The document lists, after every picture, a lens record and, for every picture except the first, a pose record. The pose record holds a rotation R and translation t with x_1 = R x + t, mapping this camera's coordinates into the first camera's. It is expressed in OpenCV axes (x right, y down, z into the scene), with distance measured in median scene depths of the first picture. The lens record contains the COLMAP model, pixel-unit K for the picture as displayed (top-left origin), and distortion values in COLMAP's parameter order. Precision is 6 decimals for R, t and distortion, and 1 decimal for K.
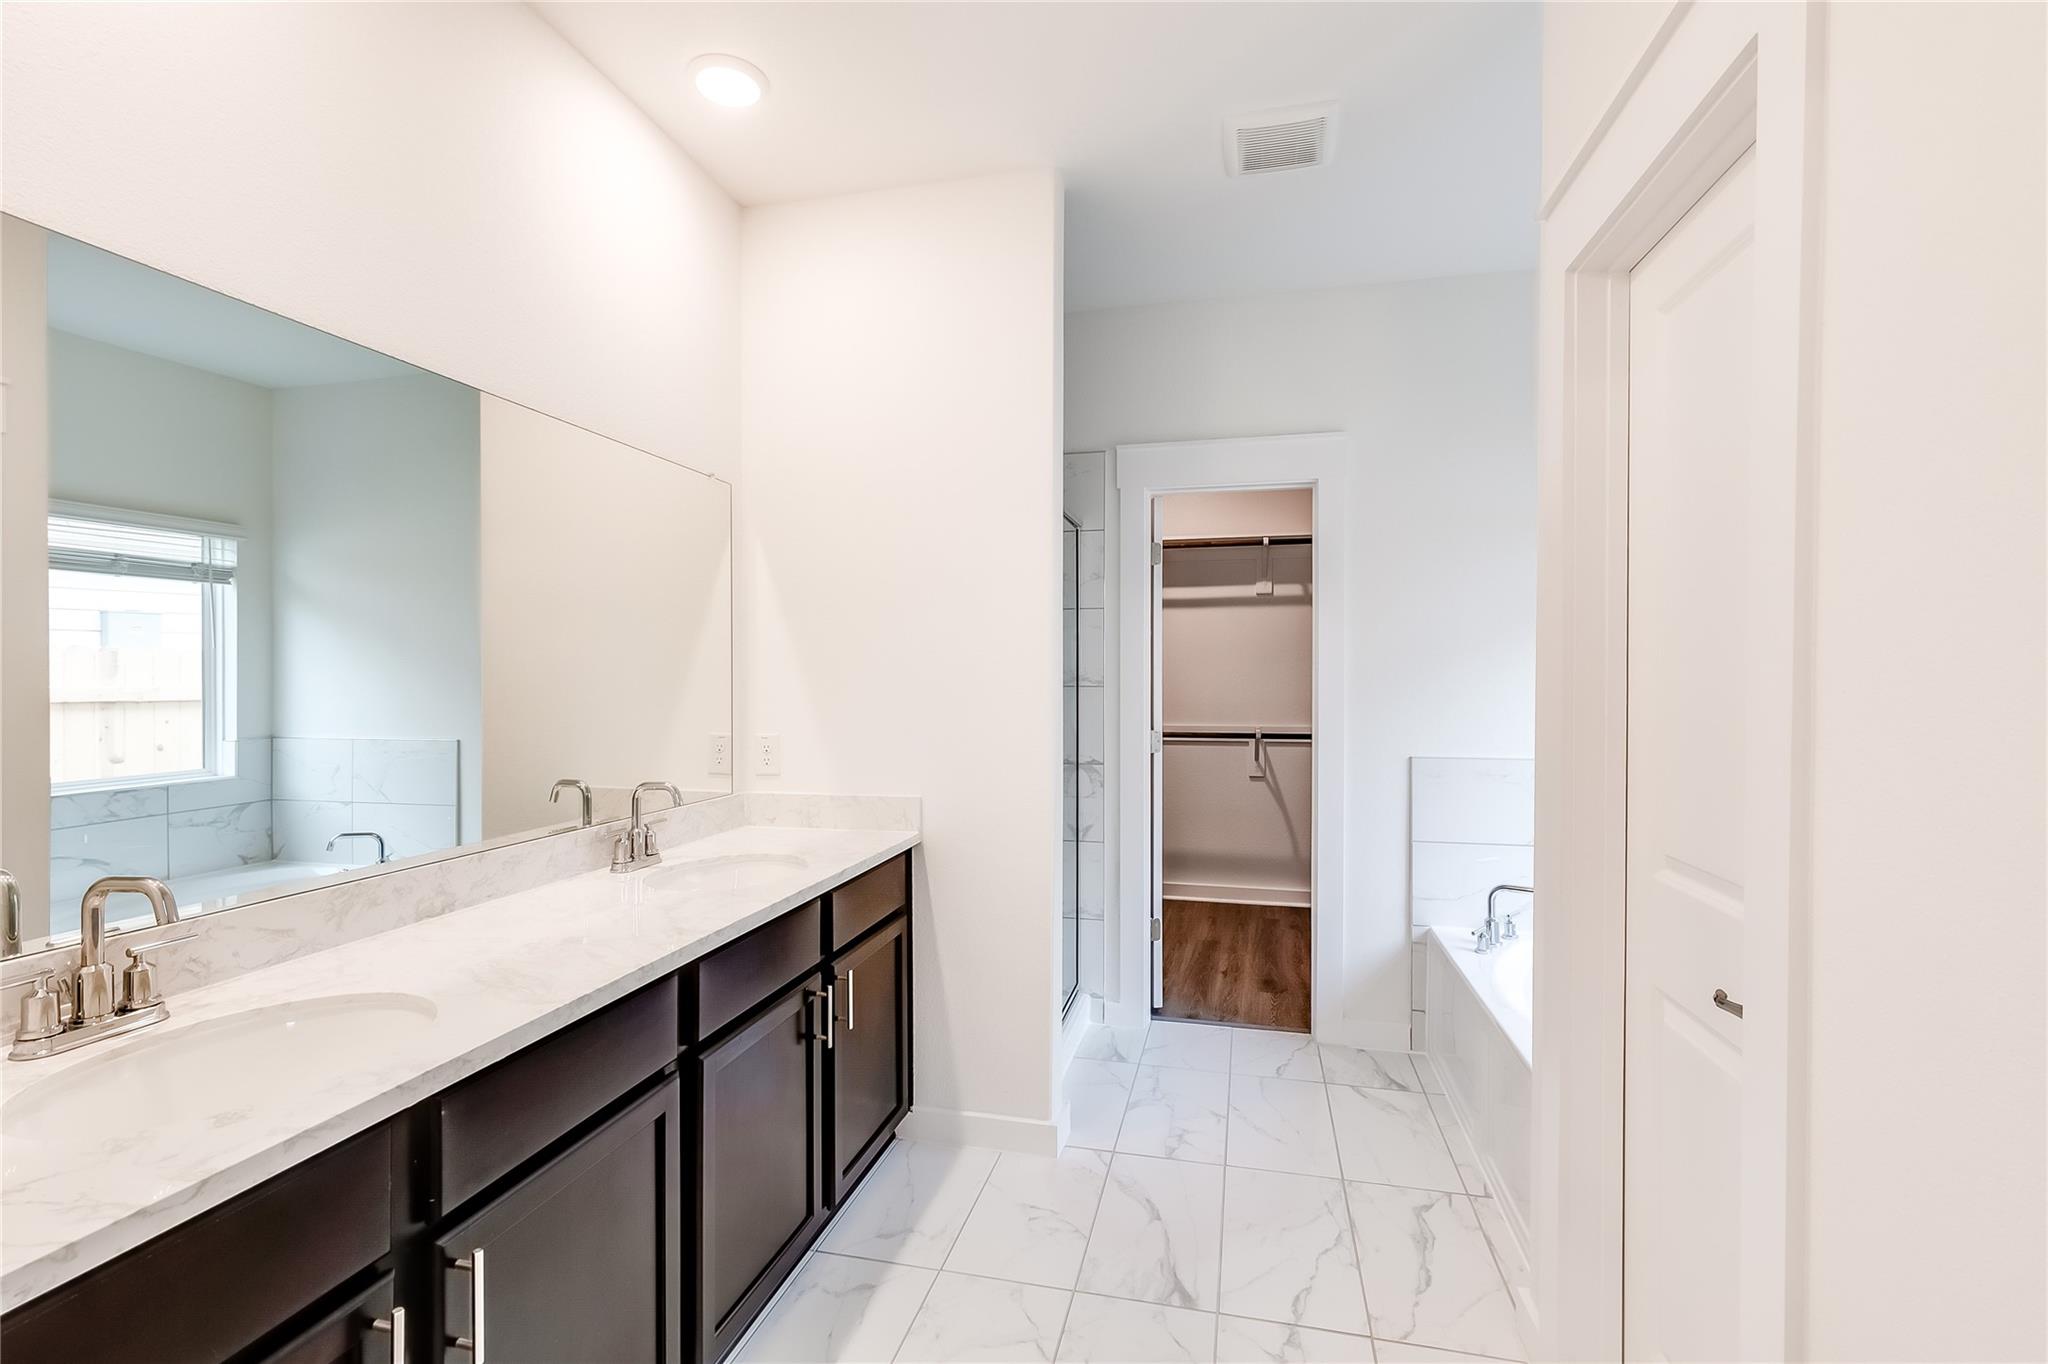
lens RADIAL K [[926.3, 0, 1014.8], [0, 926.3, 685.5], [0, 0, 1]] dist [0.006702, -0.000475]
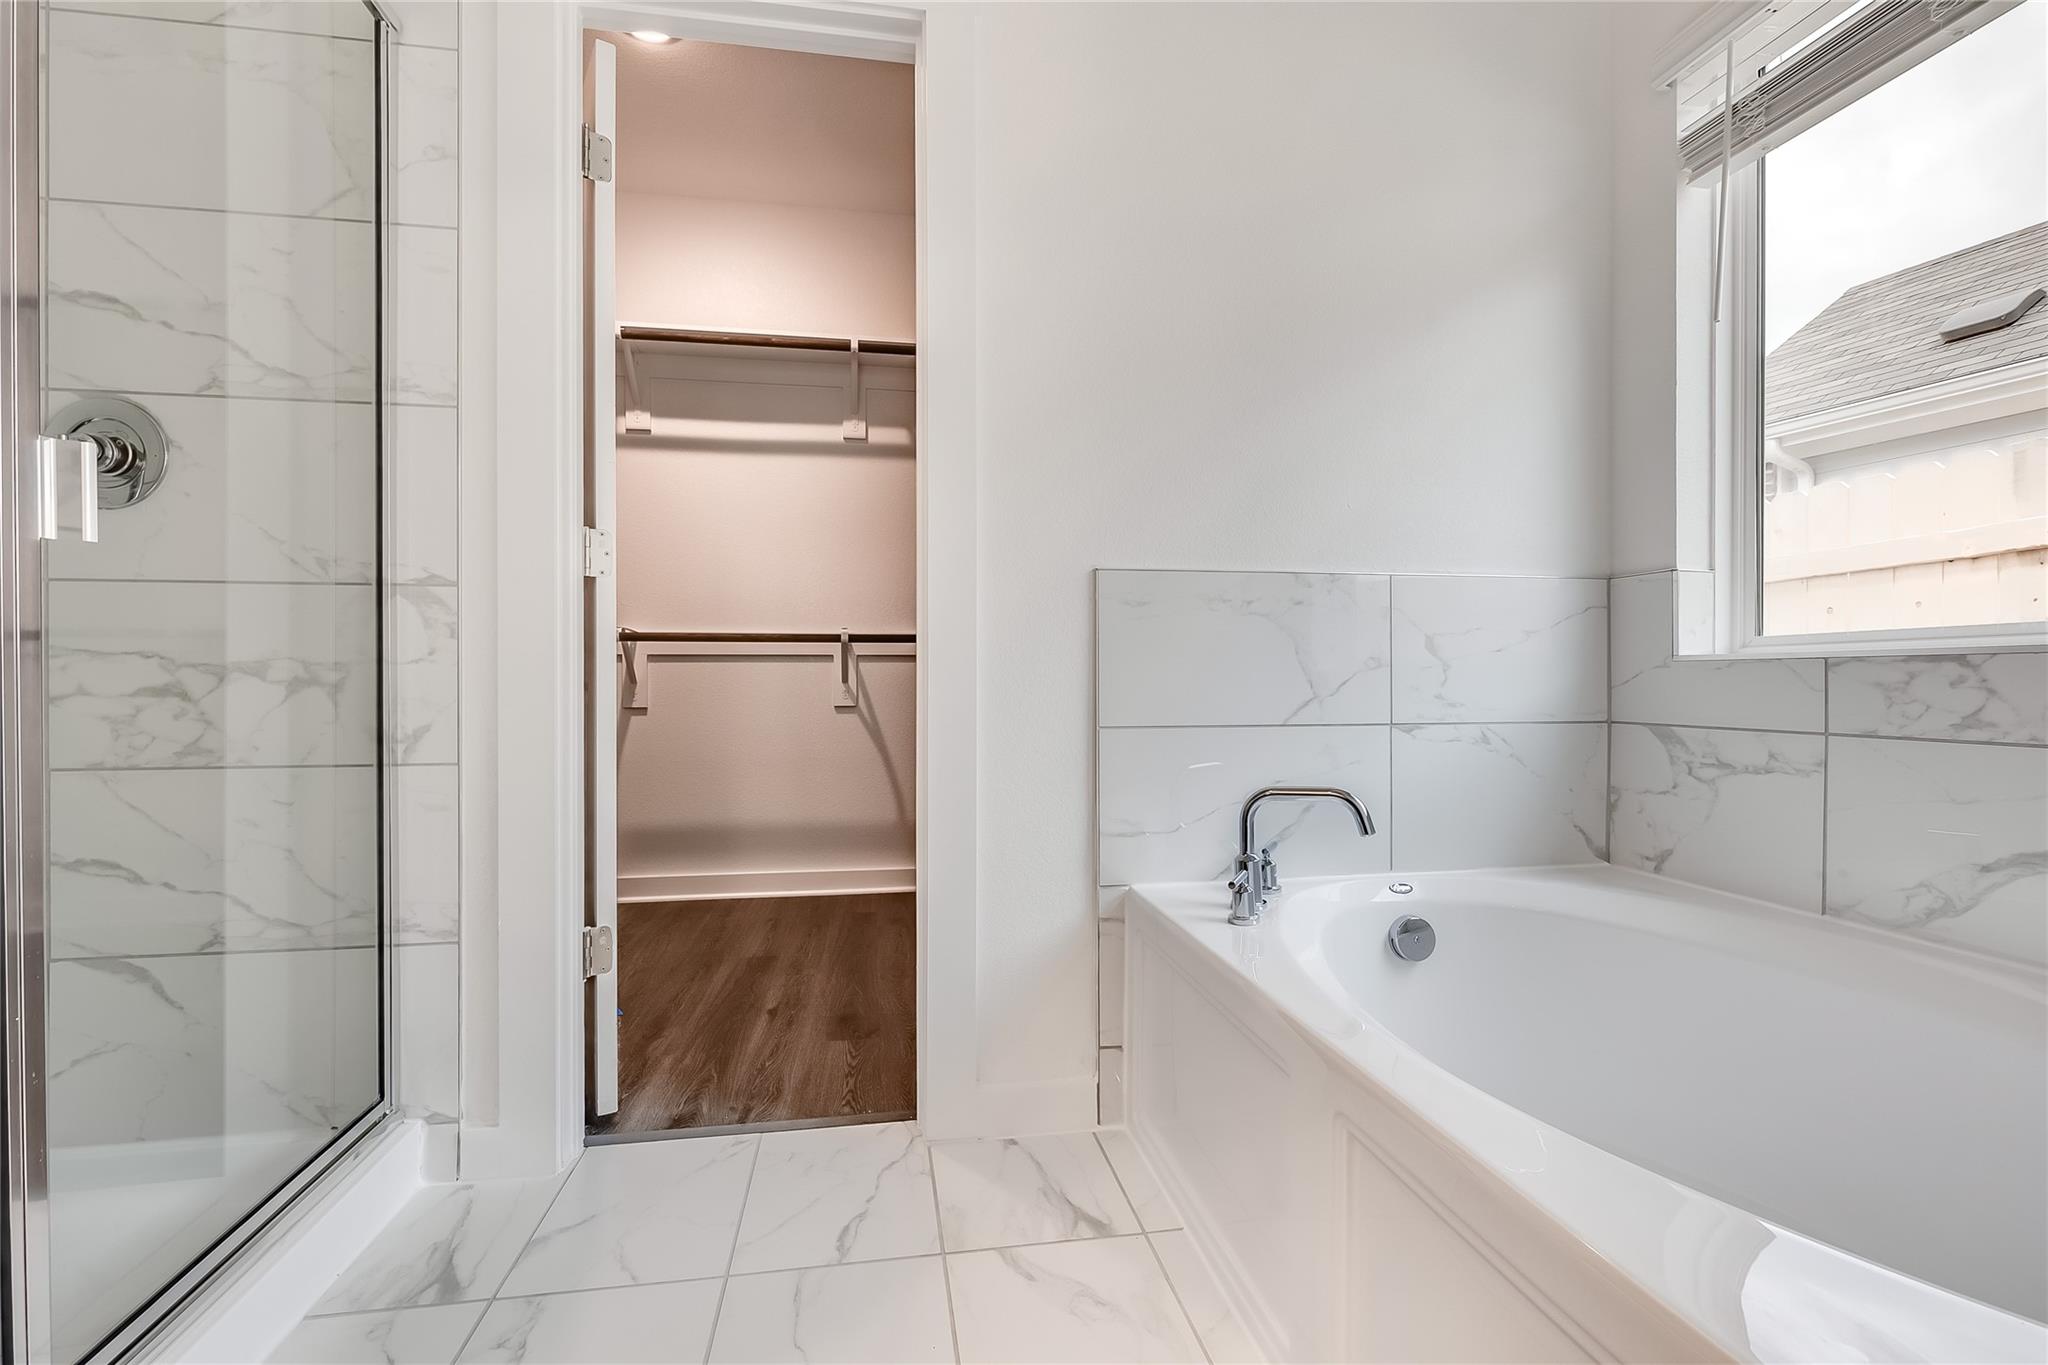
lens RADIAL K [[926.3, 0, 1026.4], [0, 926.3, 699.2], [0, 0, 1]] dist [0.006702, -0.000475]
pose [[0.914438, -0.004015, 0.404705, 0.150330], [0.002881, 0.999990, 0.003410, 0.126681], [-0.404715, -0.001952, 0.914441, 0.453112]]
